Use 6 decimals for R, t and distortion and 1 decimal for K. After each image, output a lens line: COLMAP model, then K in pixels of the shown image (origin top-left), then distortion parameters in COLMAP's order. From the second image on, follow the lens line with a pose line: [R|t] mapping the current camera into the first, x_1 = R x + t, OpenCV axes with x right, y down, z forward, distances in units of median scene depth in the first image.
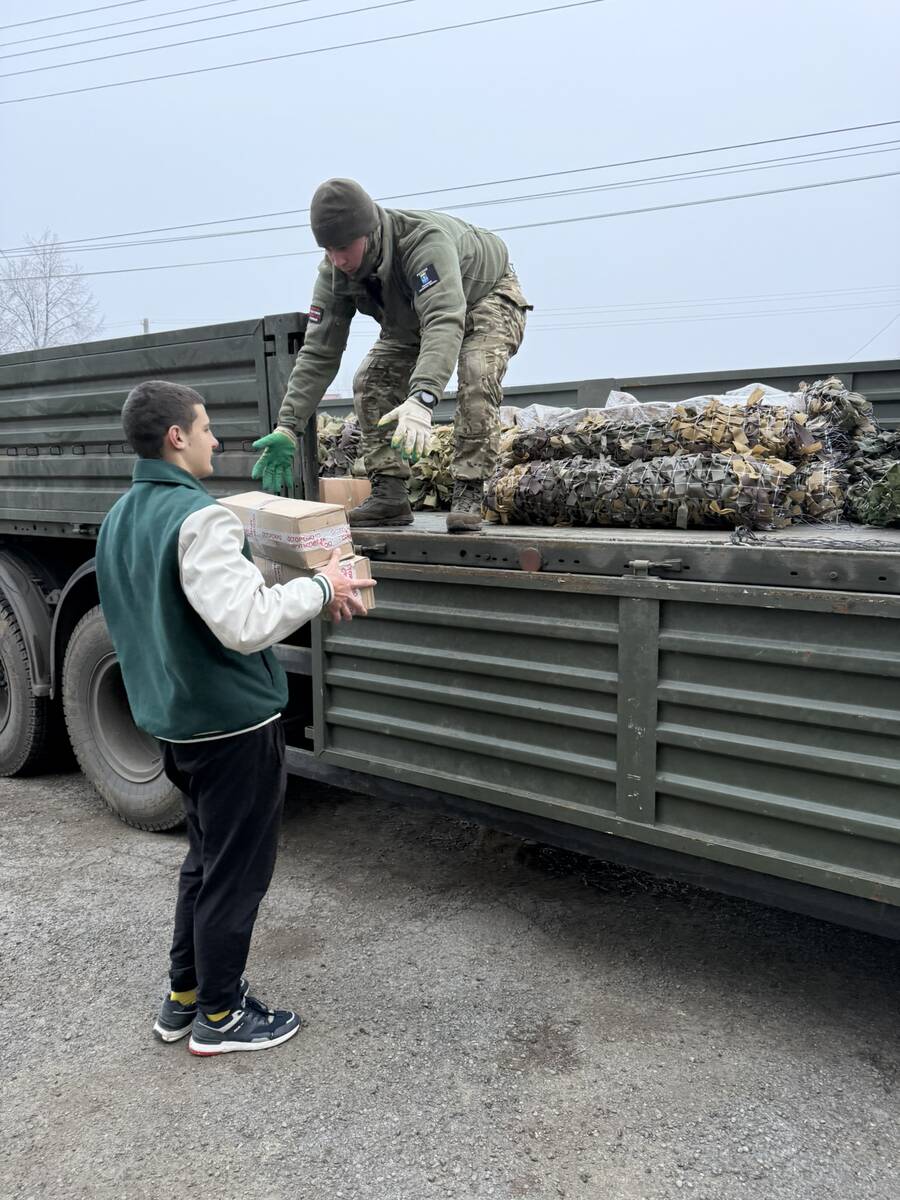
lens RADIAL K [[849.4, 0, 462.2], [0, 849.4, 600.7], [0, 0, 1]] dist [0.039536, -0.046961]
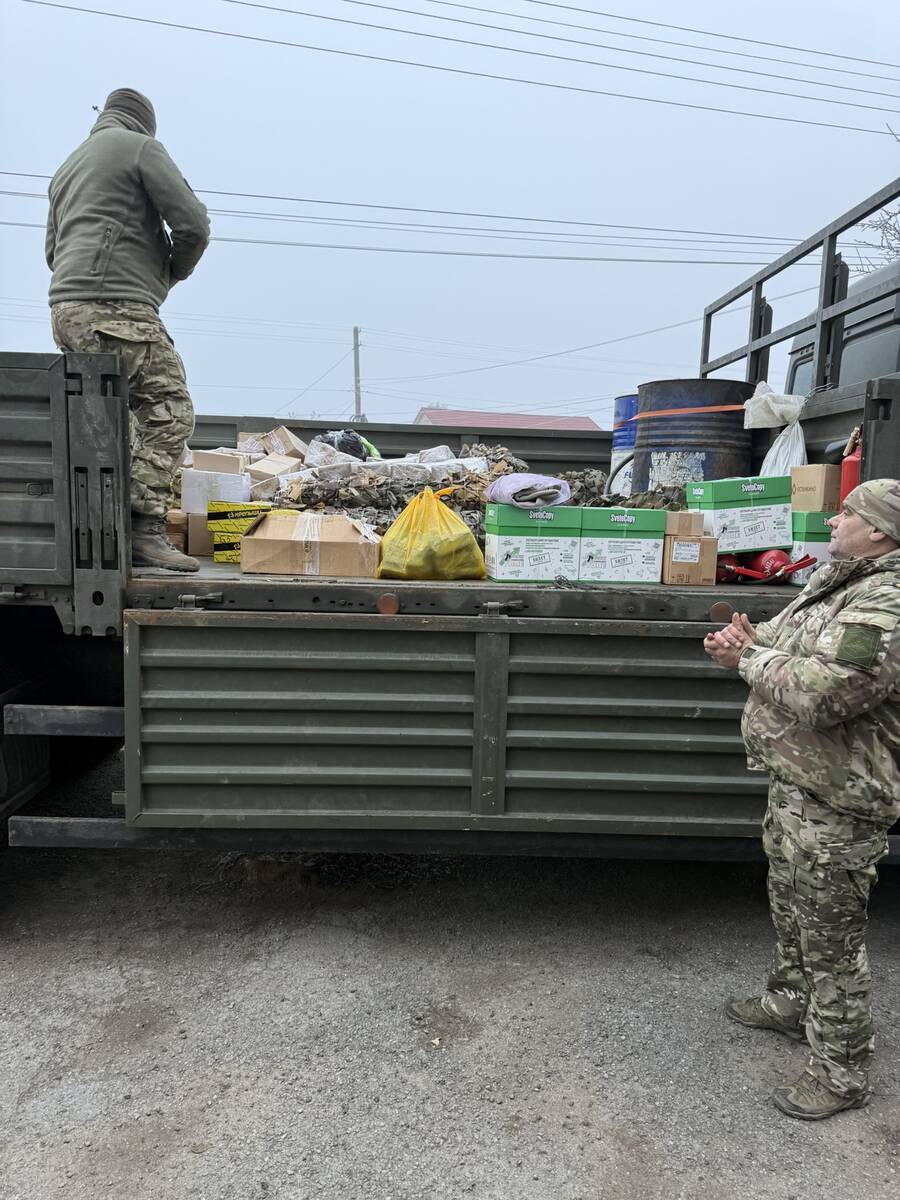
lens RADIAL K [[849.4, 0, 457.9], [0, 849.4, 580.6], [0, 0, 1]] dist [0.039536, -0.046961]
pose [[0.816024, -0.033943, 0.577020, -0.510681], [0.052974, 0.998465, -0.016182, -0.057734], [-0.575585, 0.043772, 0.816570, 0.011919]]
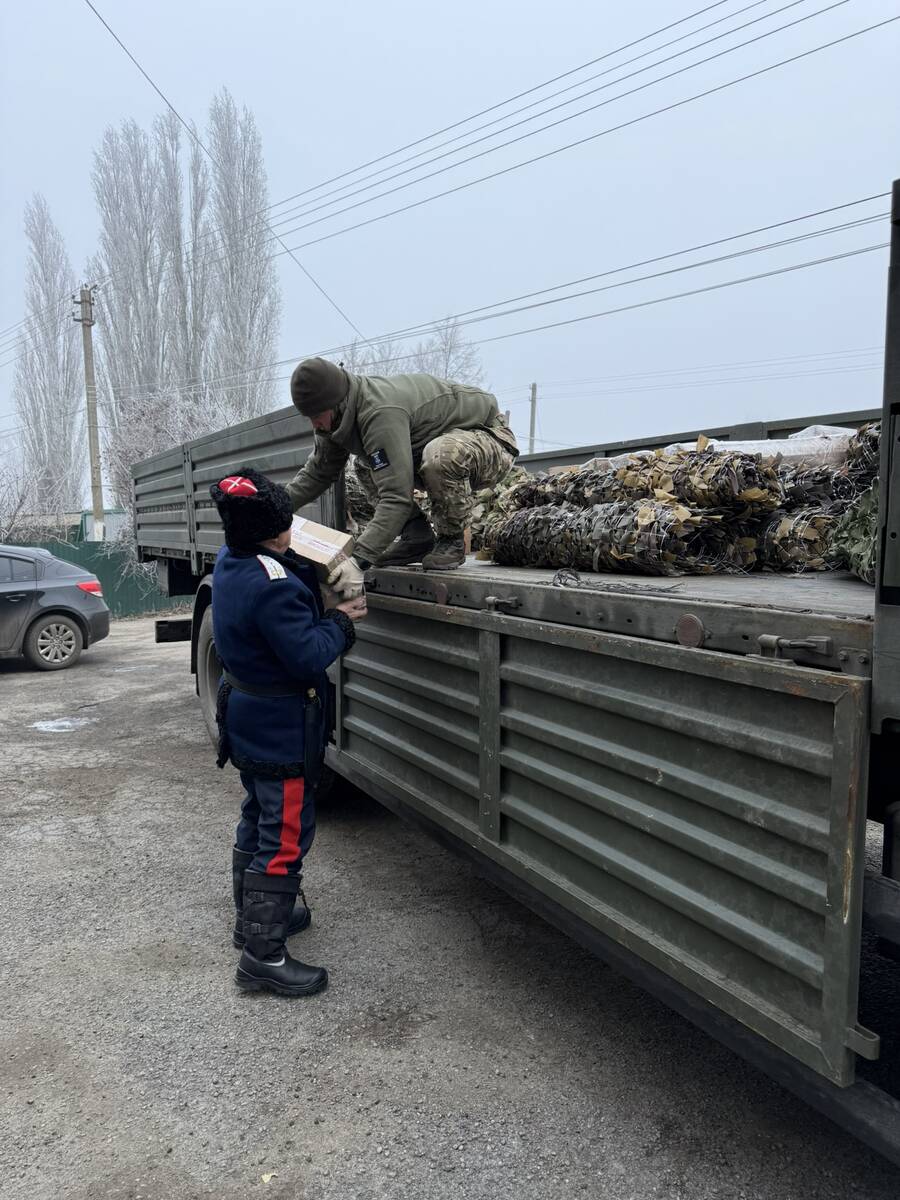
lens RADIAL K [[849.4, 0, 453.4], [0, 849.4, 594.5], [0, 0, 1]] dist [0.039536, -0.046961]
pose [[0.892859, 0.041523, -0.448419, 0.614537], [-0.070180, 0.996404, -0.047471, 0.004766], [0.444835, 0.073855, 0.892562, -0.005149]]
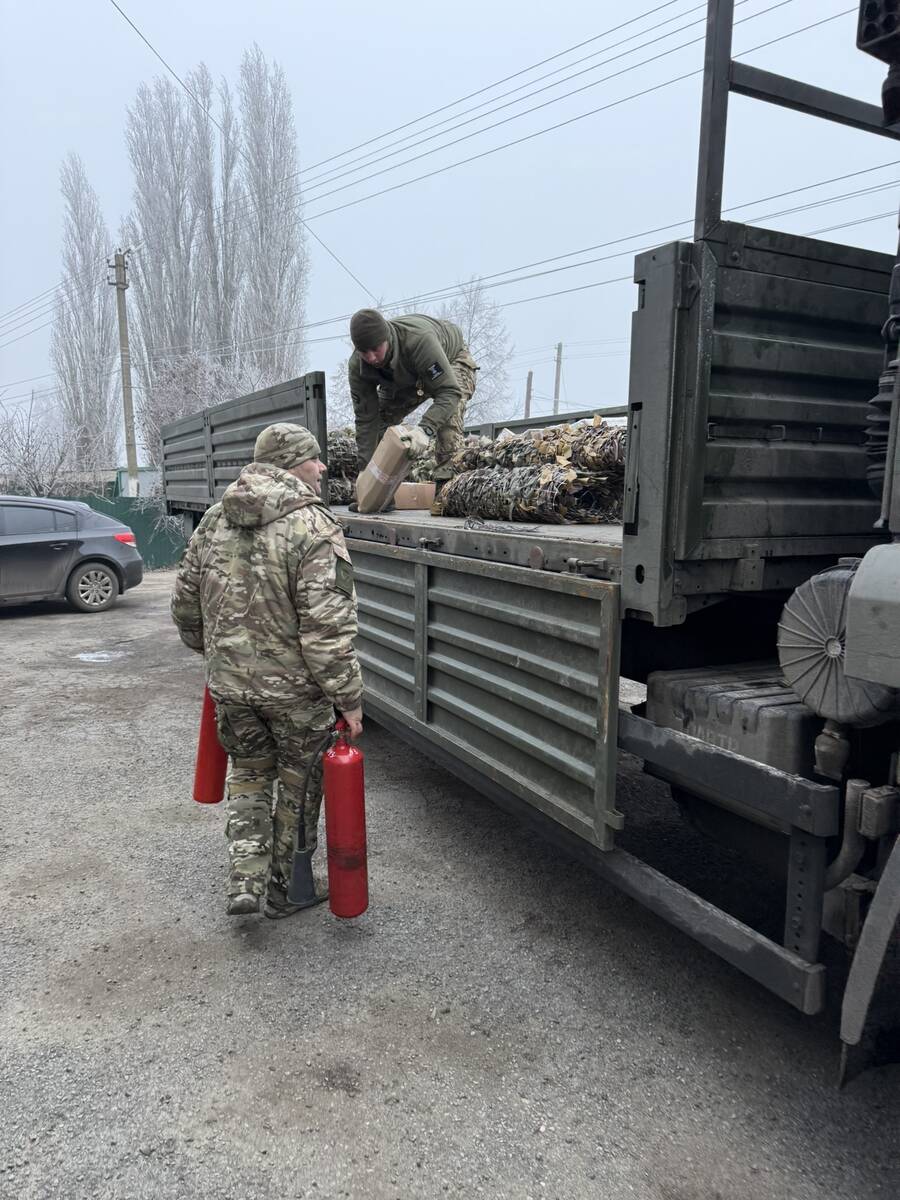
lens RADIAL K [[849.4, 0, 444.3], [0, 849.4, 593.4], [0, 0, 1]] dist [0.039536, -0.046961]
pose [[0.871157, 0.075315, -0.485195, 0.885977], [-0.085748, 0.996317, 0.000696, 0.040016], [0.483460, 0.040998, 0.874406, -0.227853]]
